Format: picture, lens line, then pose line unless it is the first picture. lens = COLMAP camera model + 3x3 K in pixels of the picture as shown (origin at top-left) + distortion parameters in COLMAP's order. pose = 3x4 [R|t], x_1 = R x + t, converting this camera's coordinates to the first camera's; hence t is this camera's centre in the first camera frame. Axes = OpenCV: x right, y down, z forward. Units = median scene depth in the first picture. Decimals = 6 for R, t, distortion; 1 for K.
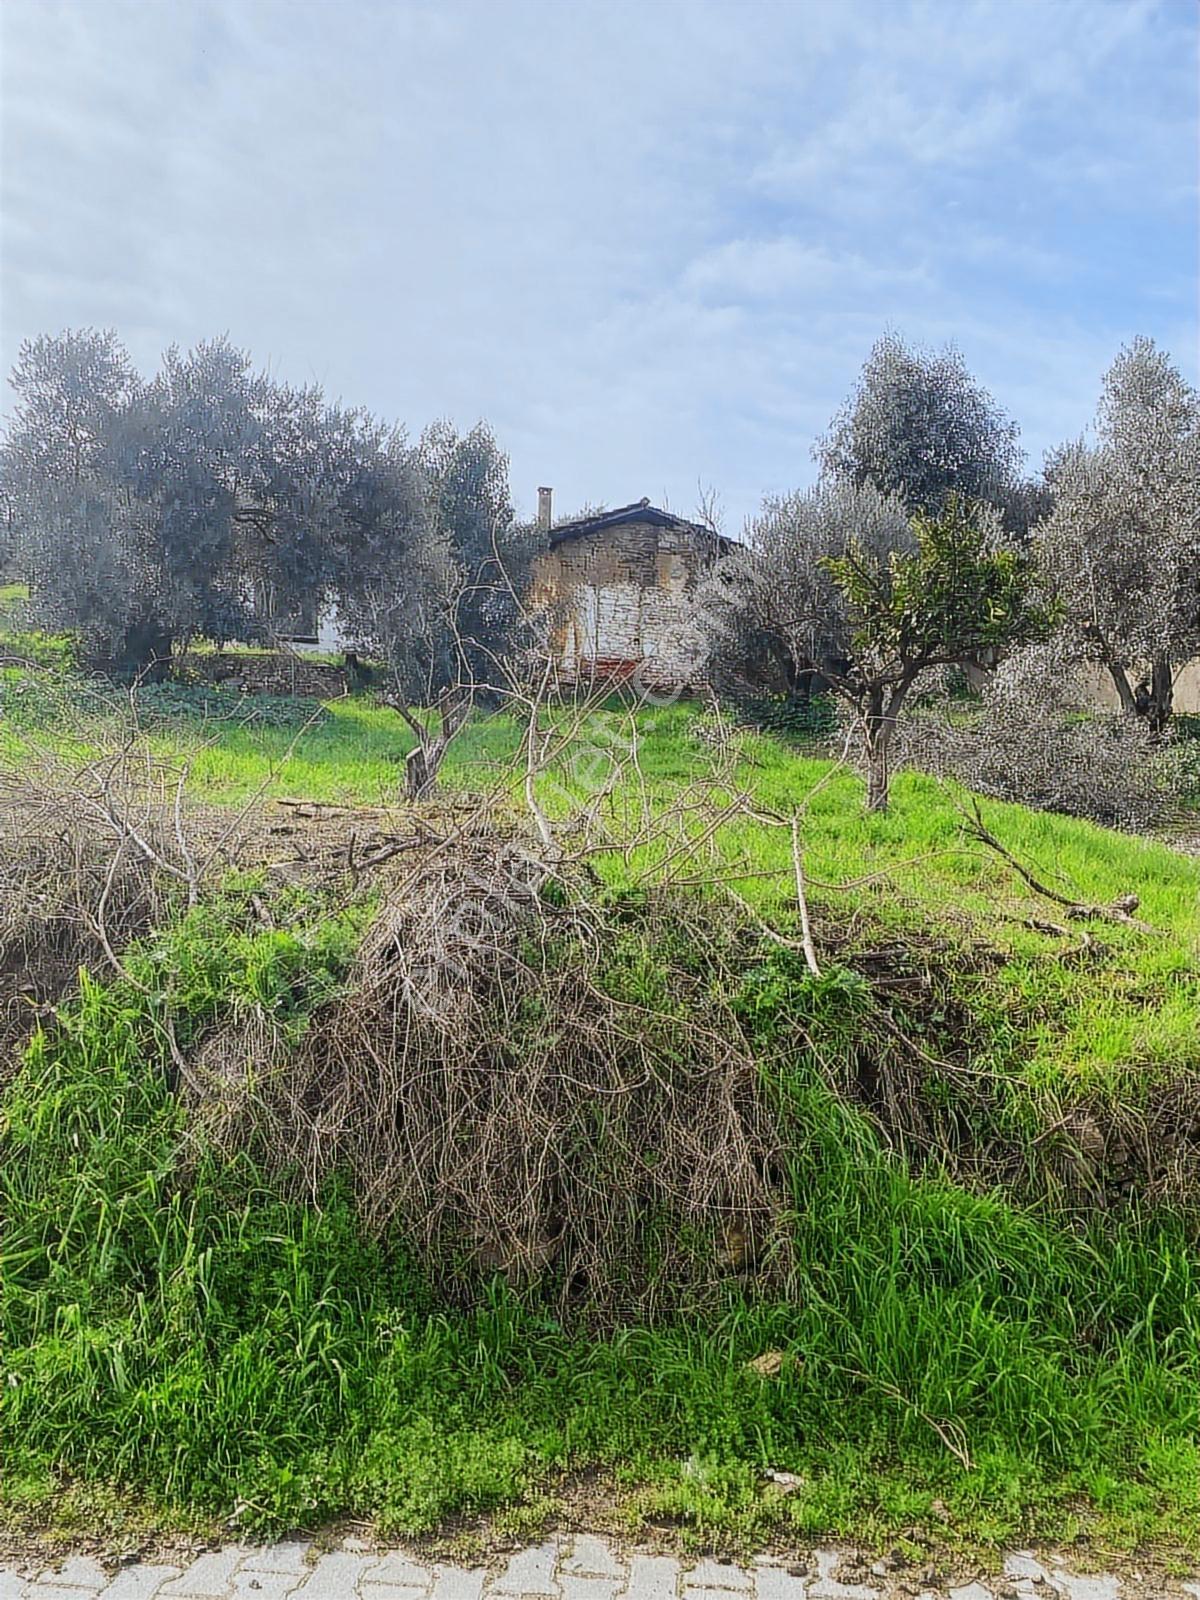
lens RADIAL K [[1214.4, 0, 600.0], [0, 1214.4, 800.0], [0, 0, 1]] dist [0.003857, -0.000071]
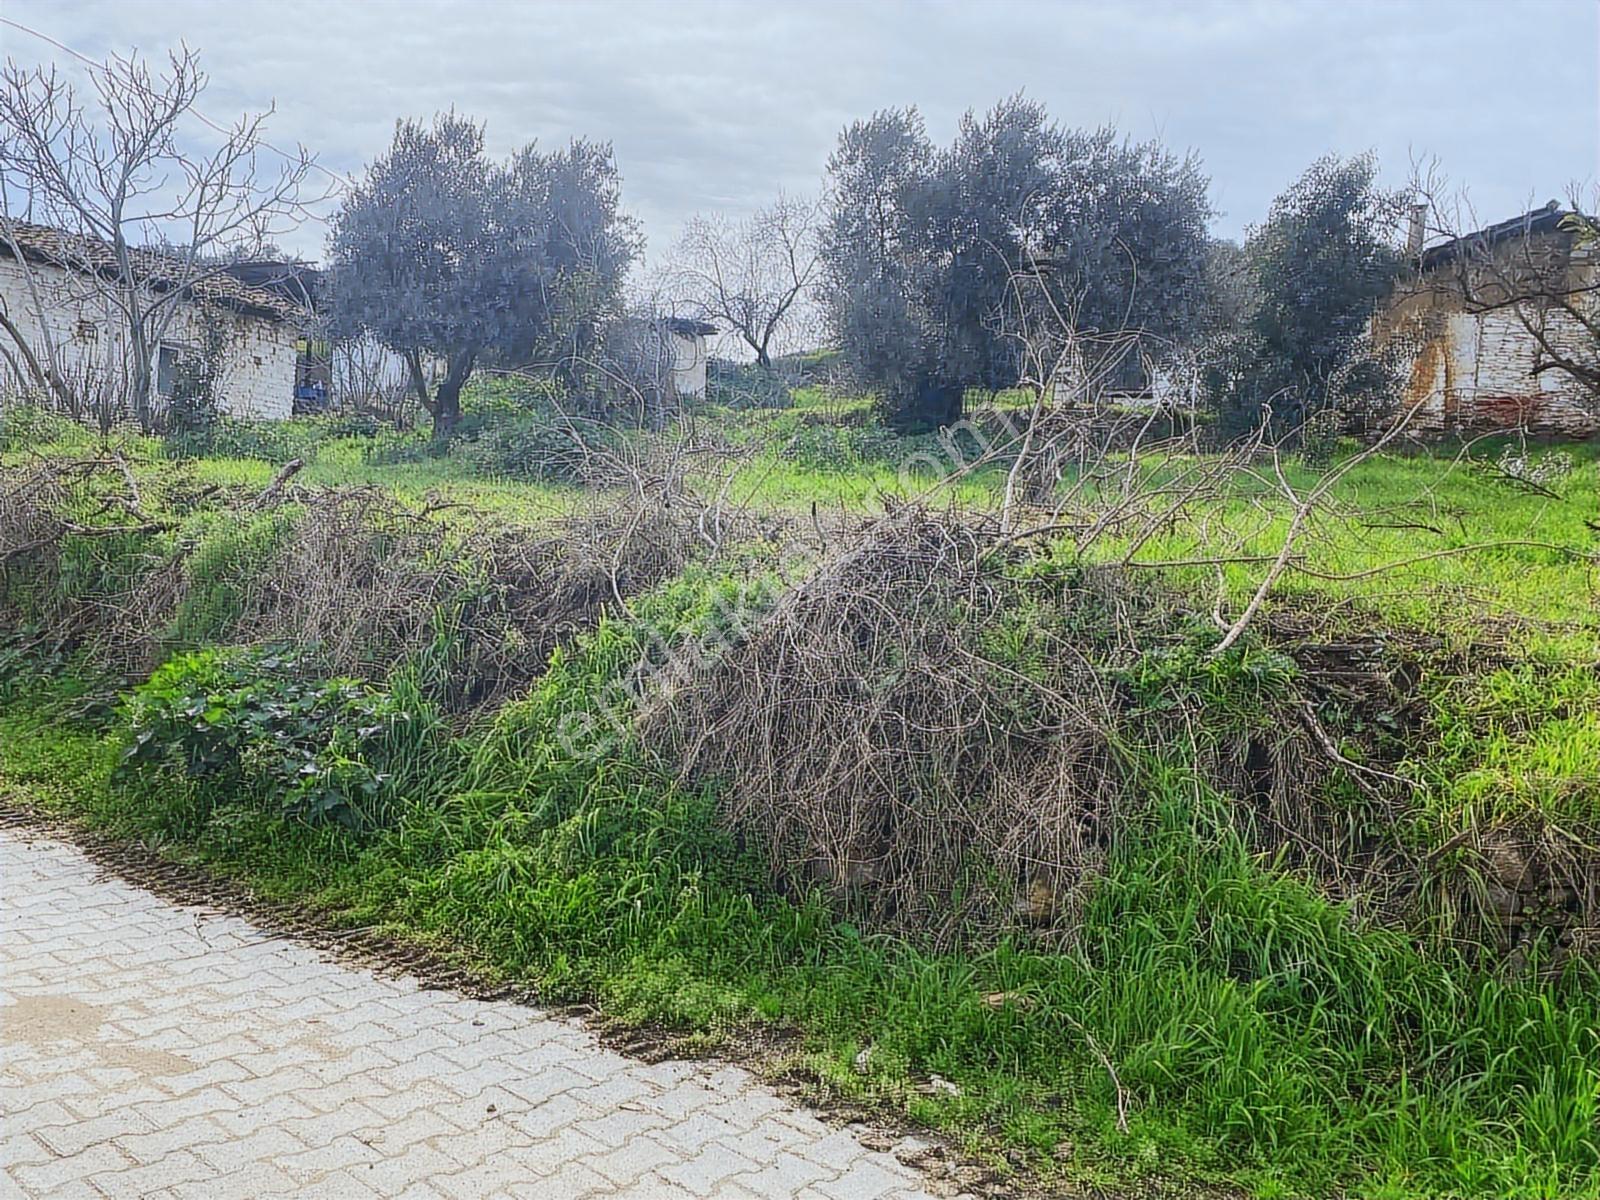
lens RADIAL K [[1214.4, 0, 766.4], [0, 1214.4, 608.6], [0, 0, 1]] dist [0.003857, -0.000071]
pose [[0.831336, 0.049860, -0.553529, 0.116313], [-0.033809, 0.998660, 0.039179, 0.025055], [0.554741, -0.013857, 0.831908, 0.015366]]
